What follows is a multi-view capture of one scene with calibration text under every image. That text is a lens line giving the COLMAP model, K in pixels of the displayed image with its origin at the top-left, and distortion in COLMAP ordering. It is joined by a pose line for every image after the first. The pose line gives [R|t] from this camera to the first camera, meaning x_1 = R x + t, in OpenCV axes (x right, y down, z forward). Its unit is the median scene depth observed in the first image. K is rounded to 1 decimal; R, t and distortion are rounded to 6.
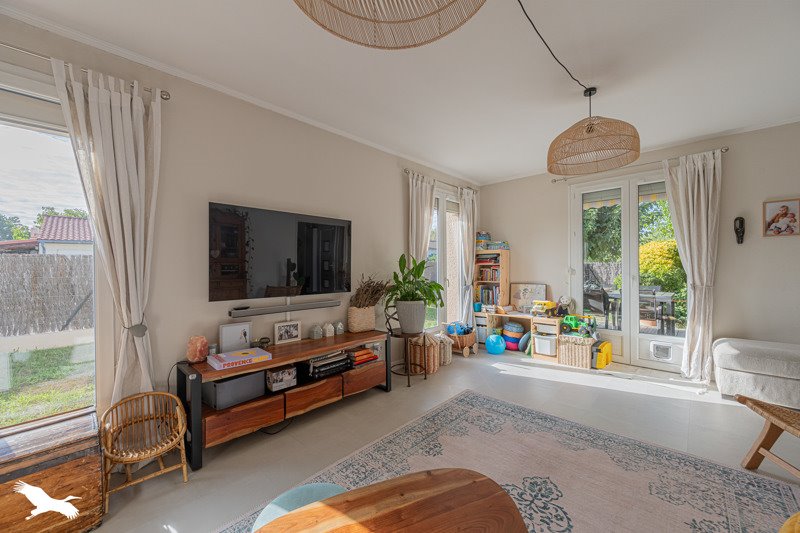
lens RADIAL K [[310.7, 0, 400.0], [0, 310.7, 266.5], [0, 0, 1]] dist [-0.001136, -0.000032]
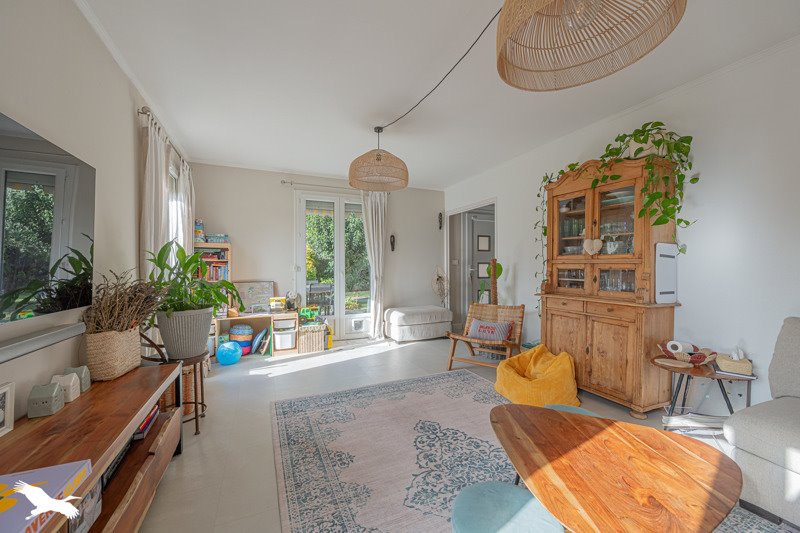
lens RADIAL K [[314.5, 0, 400.0], [0, 314.5, 266.5], [0, 0, 1]] dist [0.001362, 0.000016]
pose [[0.377128, 0.005614, 0.926144, -0.393703], [-0.004270, 0.999982, -0.004323, 0.014204], [-0.926151, -0.002324, 0.377145, 0.280762]]
